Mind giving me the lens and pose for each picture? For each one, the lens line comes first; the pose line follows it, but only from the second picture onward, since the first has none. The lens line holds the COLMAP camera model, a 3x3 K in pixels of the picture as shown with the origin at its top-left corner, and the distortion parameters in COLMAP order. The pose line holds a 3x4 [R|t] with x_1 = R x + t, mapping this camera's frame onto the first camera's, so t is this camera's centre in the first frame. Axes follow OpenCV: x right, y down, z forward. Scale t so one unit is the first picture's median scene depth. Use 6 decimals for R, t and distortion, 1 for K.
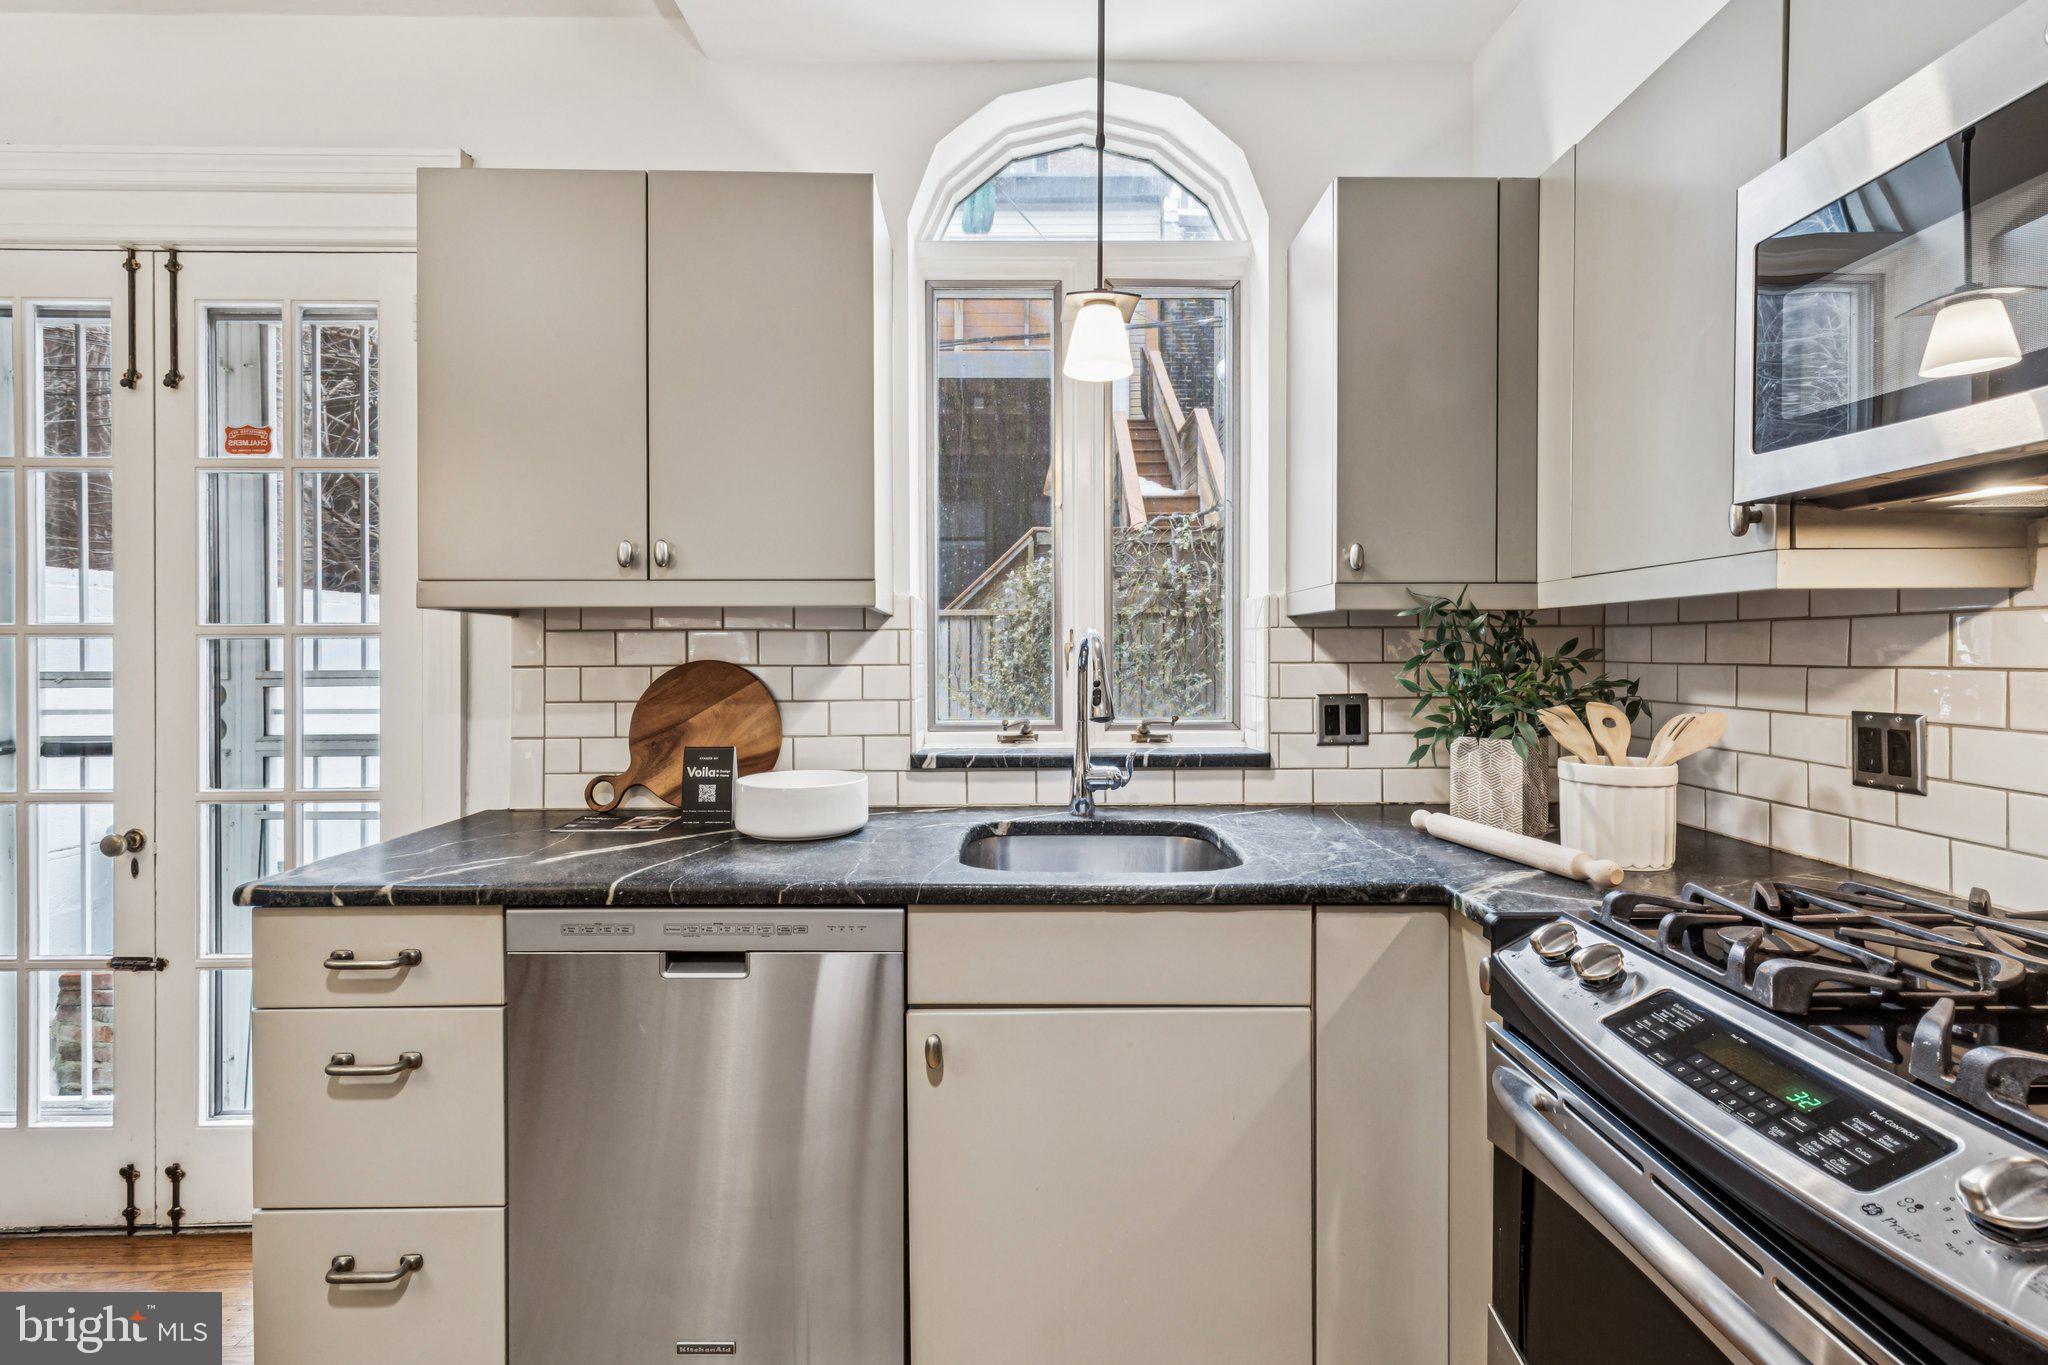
lens RADIAL K [[932.0, 0, 1030.1], [0, 932.0, 653.5], [0, 0, 1]] dist [0.005236, -0.000934]
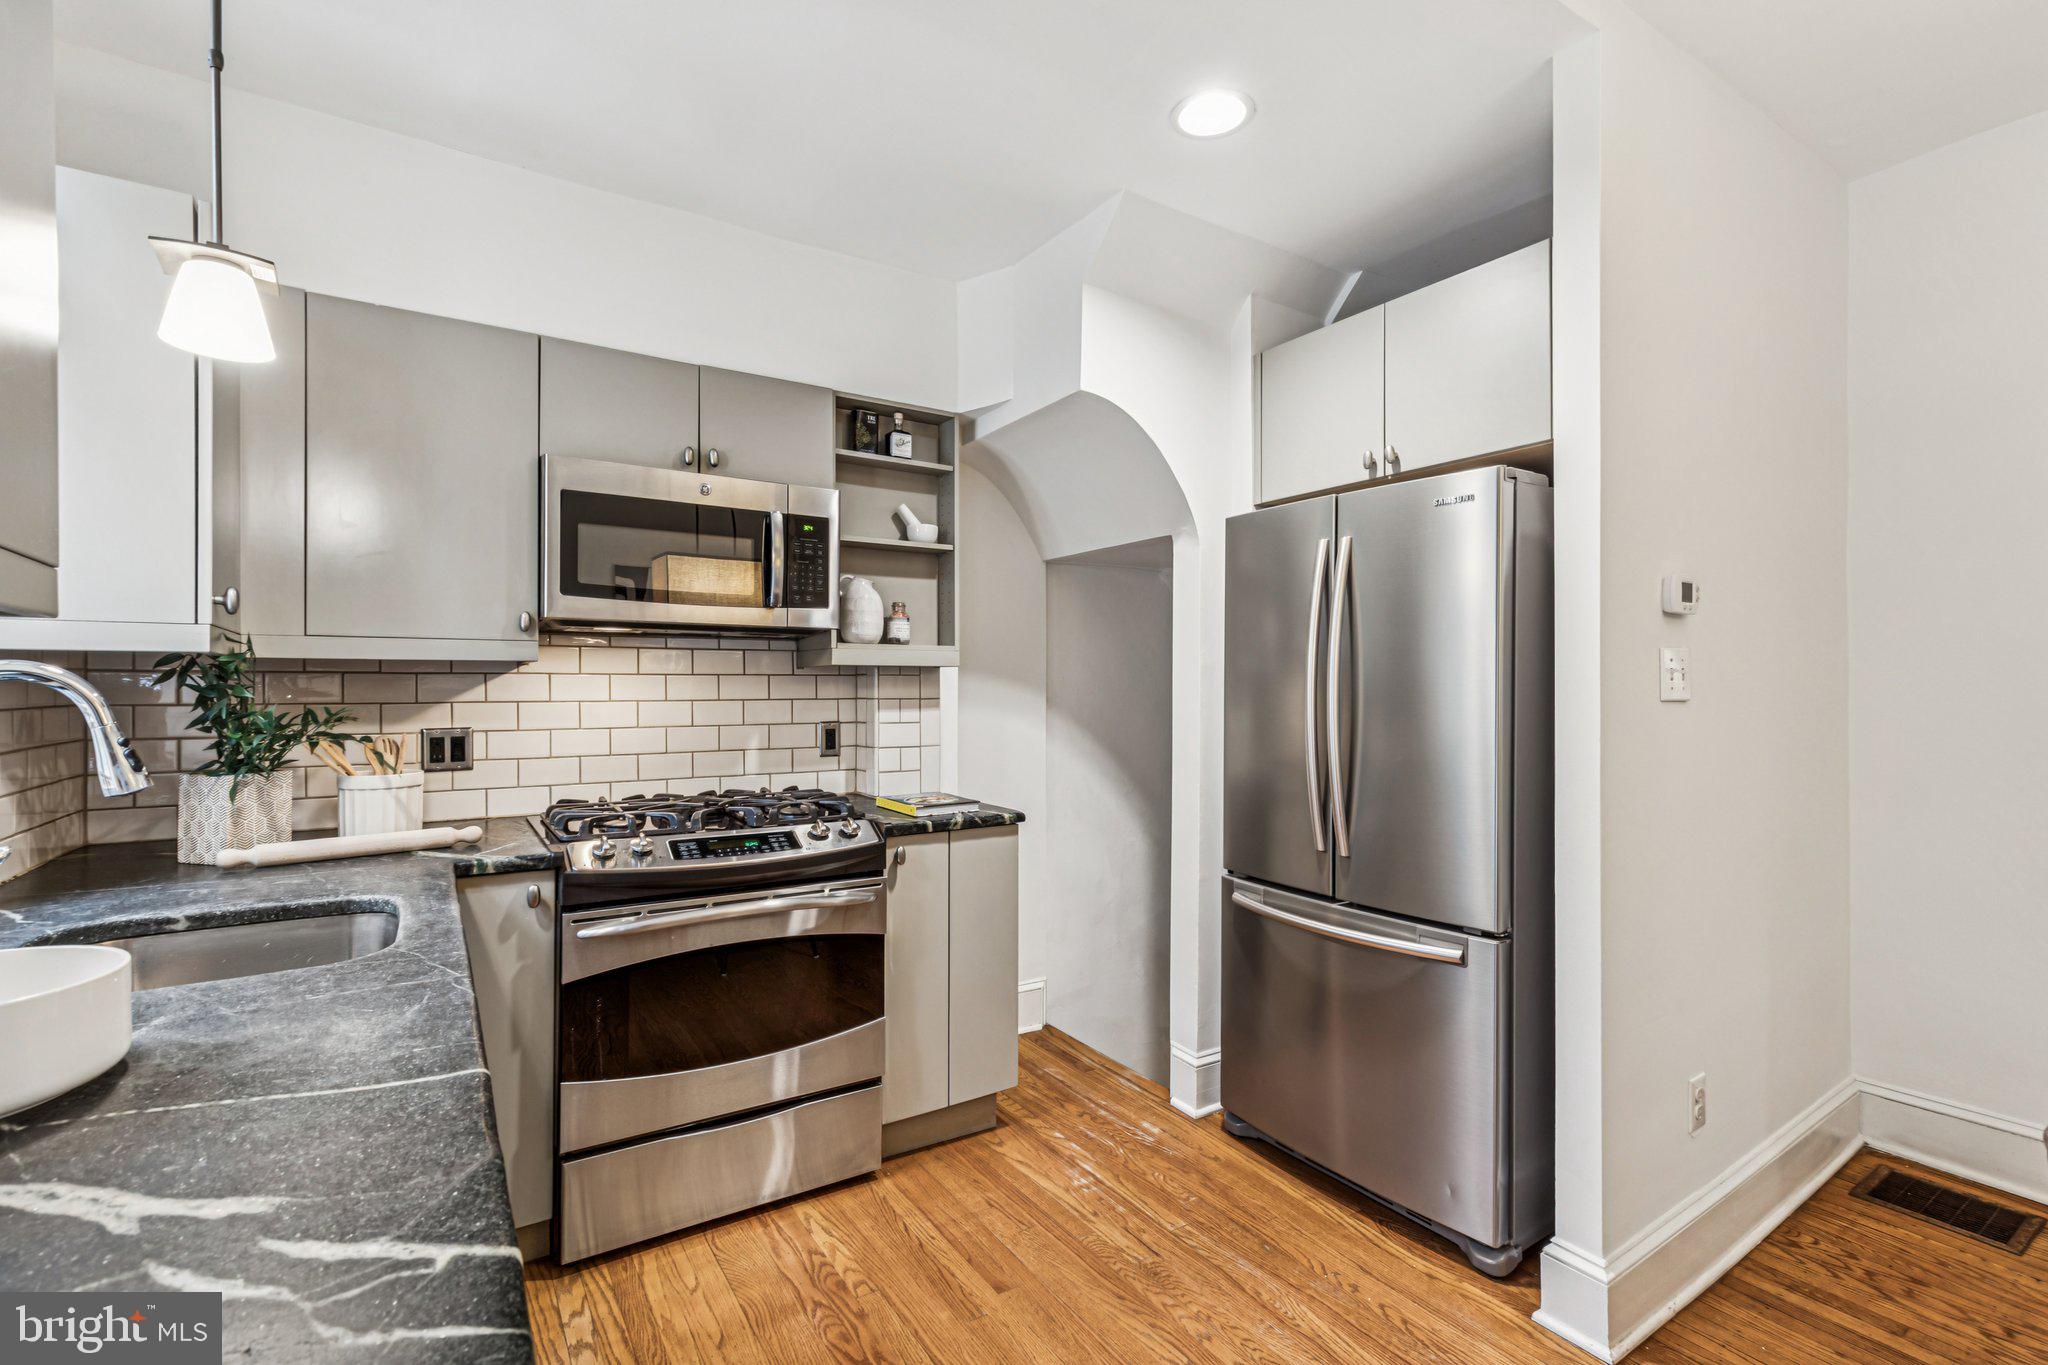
lens RADIAL K [[926.0, 0, 1018.0], [0, 926.0, 694.7], [0, 0, 1]] dist [0.004873, -0.000388]
pose [[-0.541726, -0.004261, 0.840544, -0.806553], [0.004023, 0.999963, 0.007662, -0.006656], [-0.840545, 0.007532, -0.541689, 0.719810]]
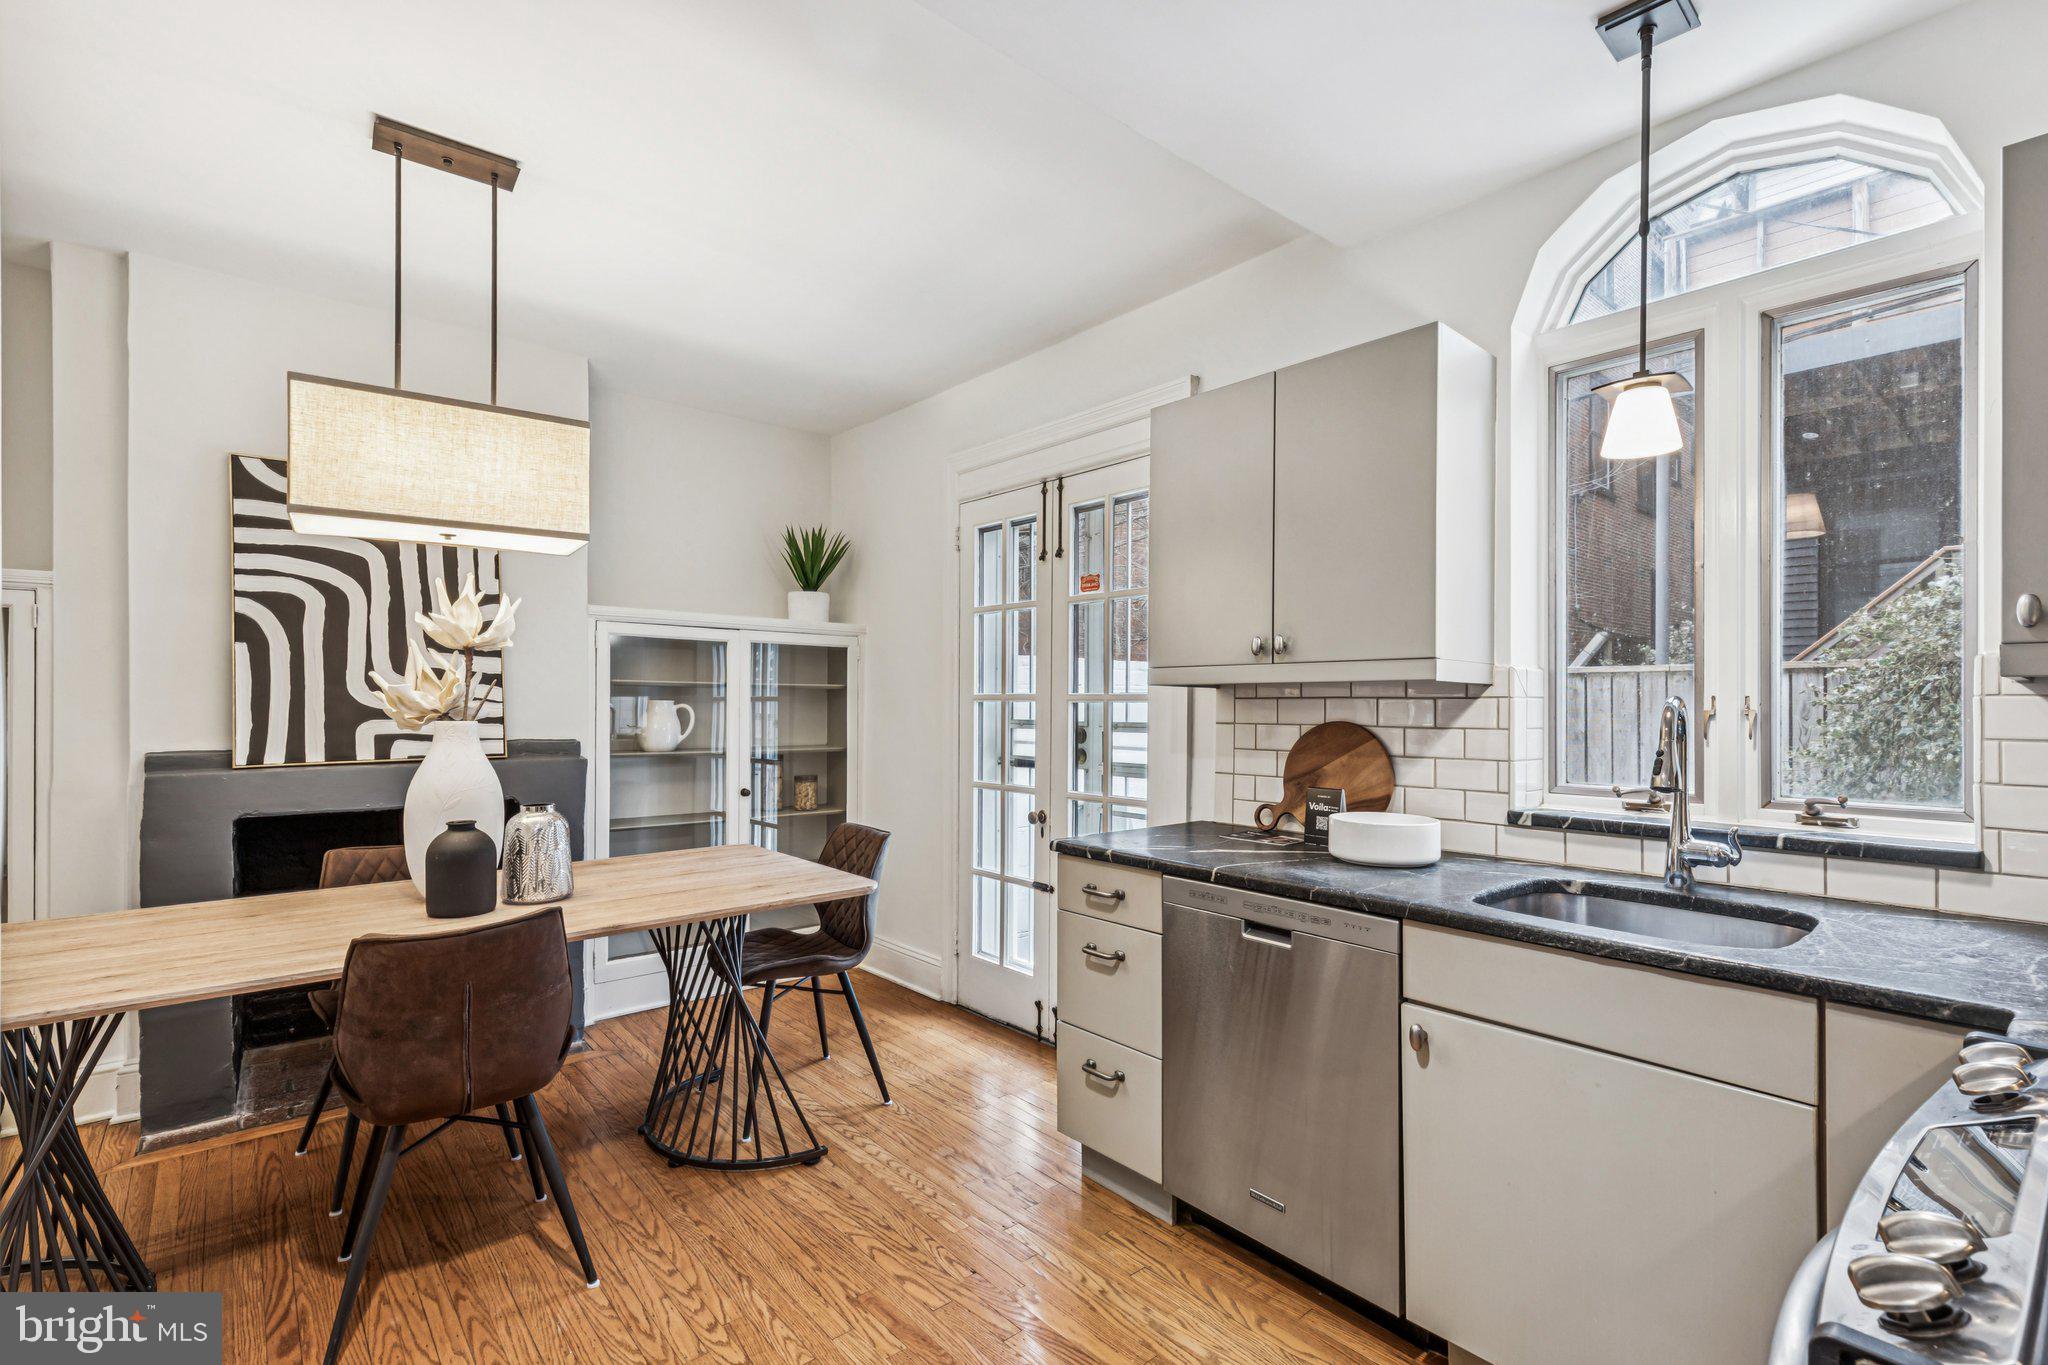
lens RADIAL K [[926.0, 0, 1018.0], [0, 926.0, 694.7], [0, 0, 1]] dist [0.004873, -0.000388]
pose [[0.639883, -0.000829, -0.768472, 0.354130], [-0.008868, 0.999925, -0.008463, -0.014988], [0.768421, 0.012230, 0.639828, -0.153302]]
